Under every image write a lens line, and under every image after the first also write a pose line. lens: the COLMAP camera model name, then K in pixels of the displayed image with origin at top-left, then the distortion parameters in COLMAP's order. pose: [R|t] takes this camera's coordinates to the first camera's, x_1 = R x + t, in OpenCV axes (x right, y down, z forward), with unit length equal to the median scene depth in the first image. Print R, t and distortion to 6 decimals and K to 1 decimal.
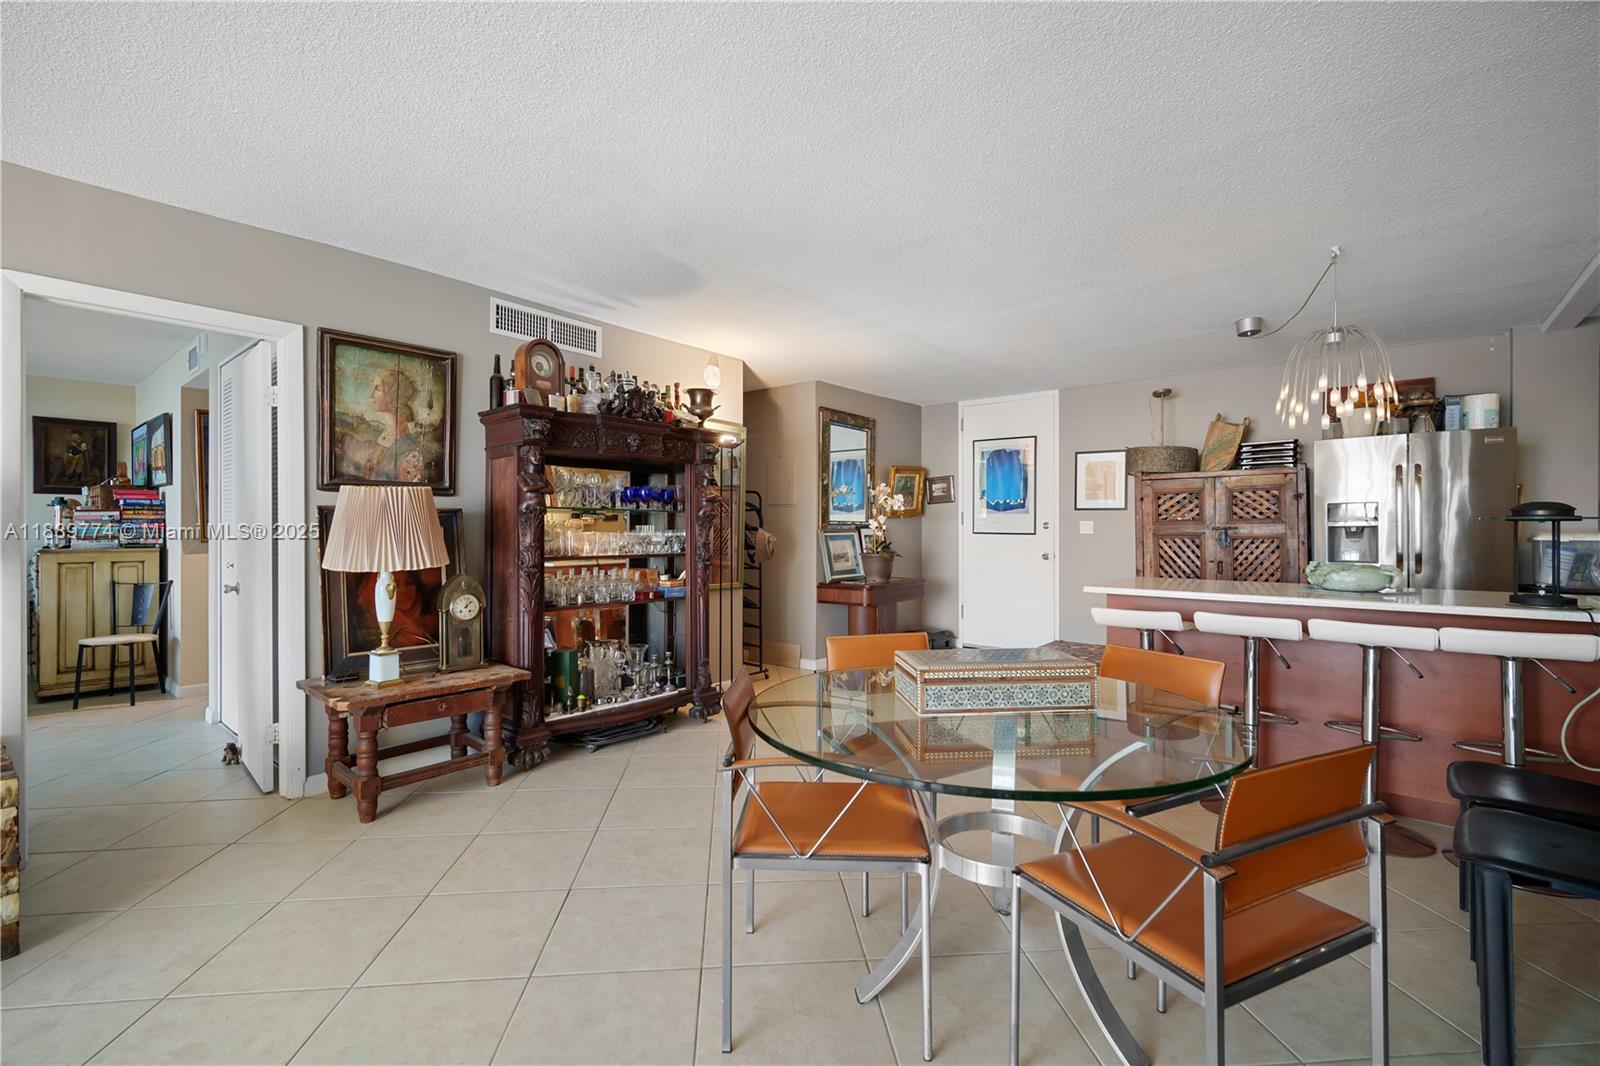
lens RADIAL K [[693.6, 0, 800.4], [0, 693.6, 530.0], [0, 0, 1]] dist [-0.011060, -0.000148]
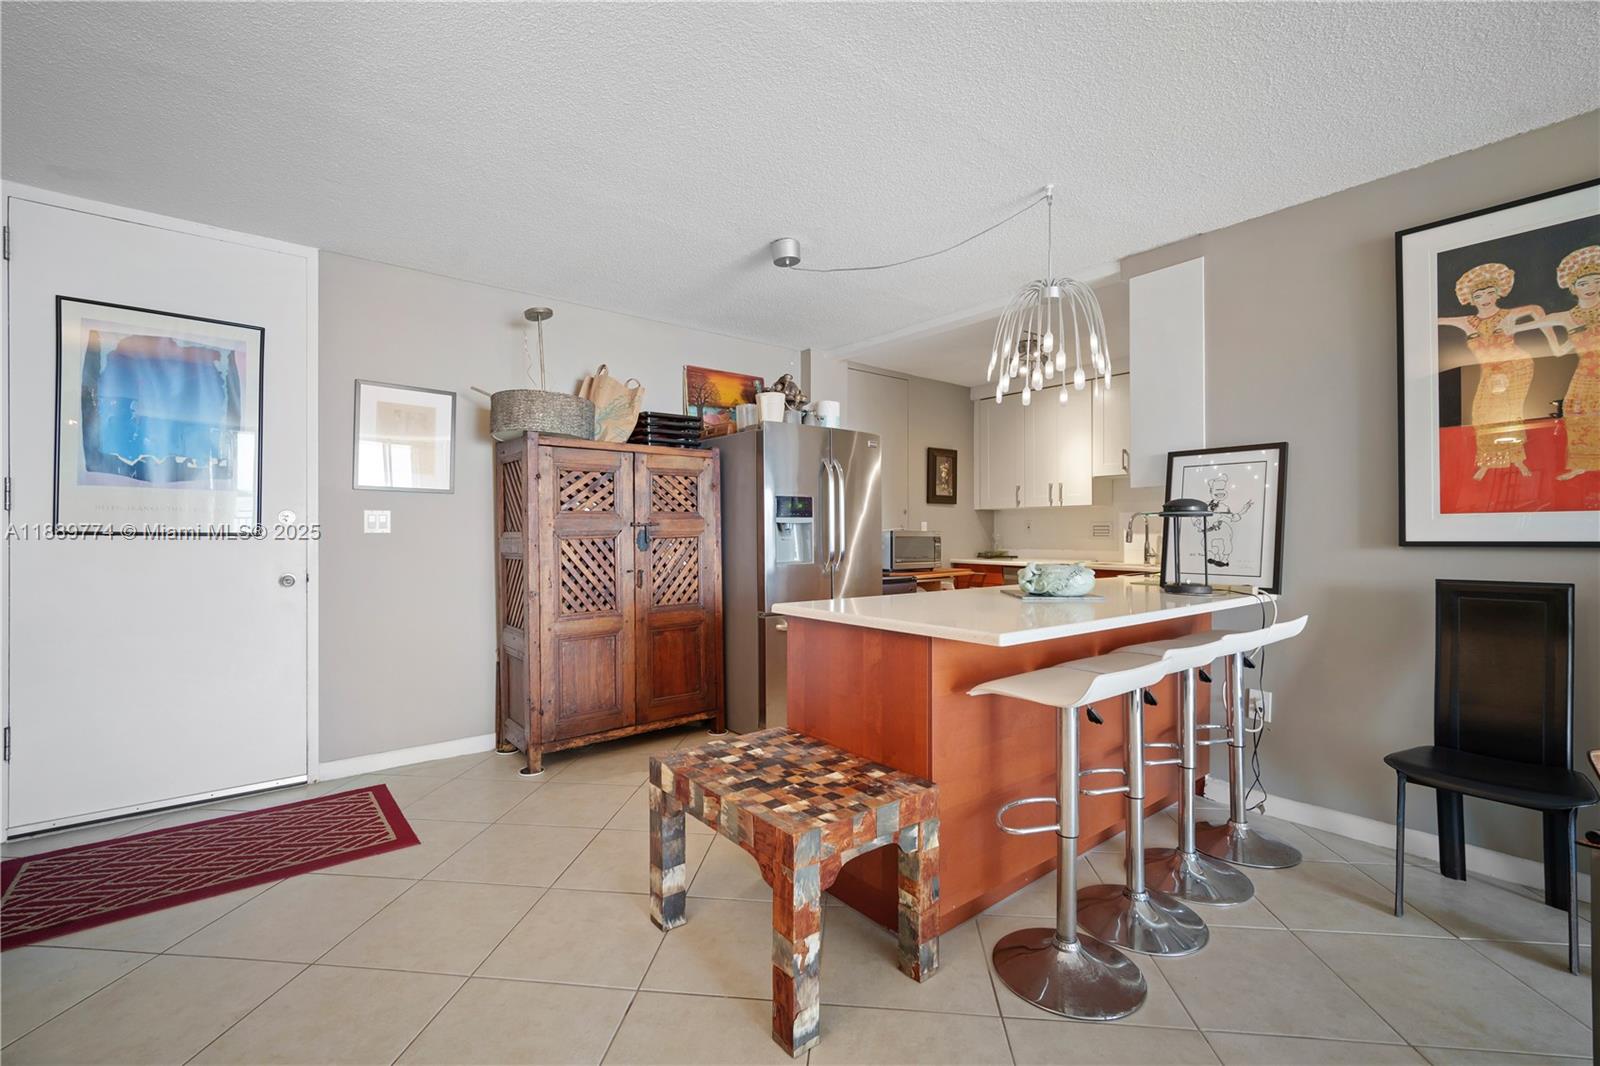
lens RADIAL K [[693.6, 0, 800.5], [0, 693.6, 539.2], [0, 0, 1]] dist [-0.011060, -0.000148]
pose [[0.185579, -0.010570, 0.982573, -0.072123], [0.001431, 0.999944, 0.010486, 0.005856], [-0.982628, -0.000540, 0.185583, 0.674431]]
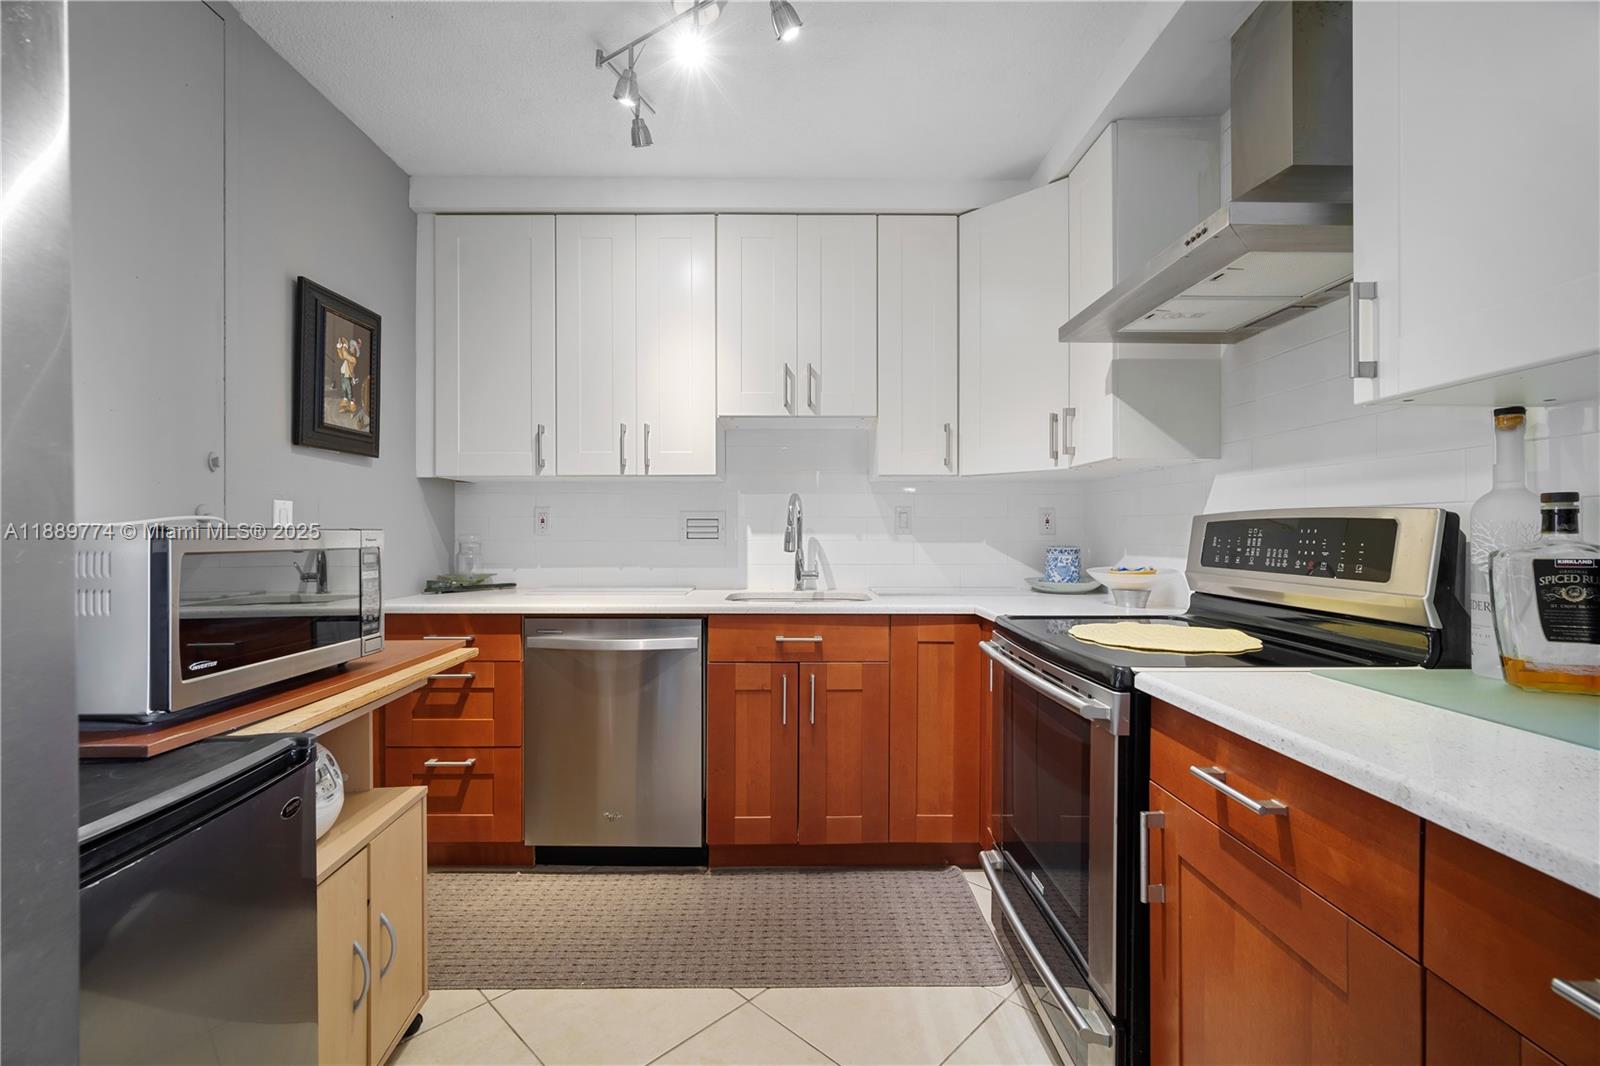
lens RADIAL K [[693.6, 0, 796.3], [0, 693.6, 527.9], [0, 0, 1]] dist [-0.011060, -0.000148]
pose [[-0.652147, -0.005050, 0.758076, 0.316521], [-0.004137, 0.999987, 0.003103, 0.003594], [-0.758081, -0.001112, -0.652159, 0.698950]]
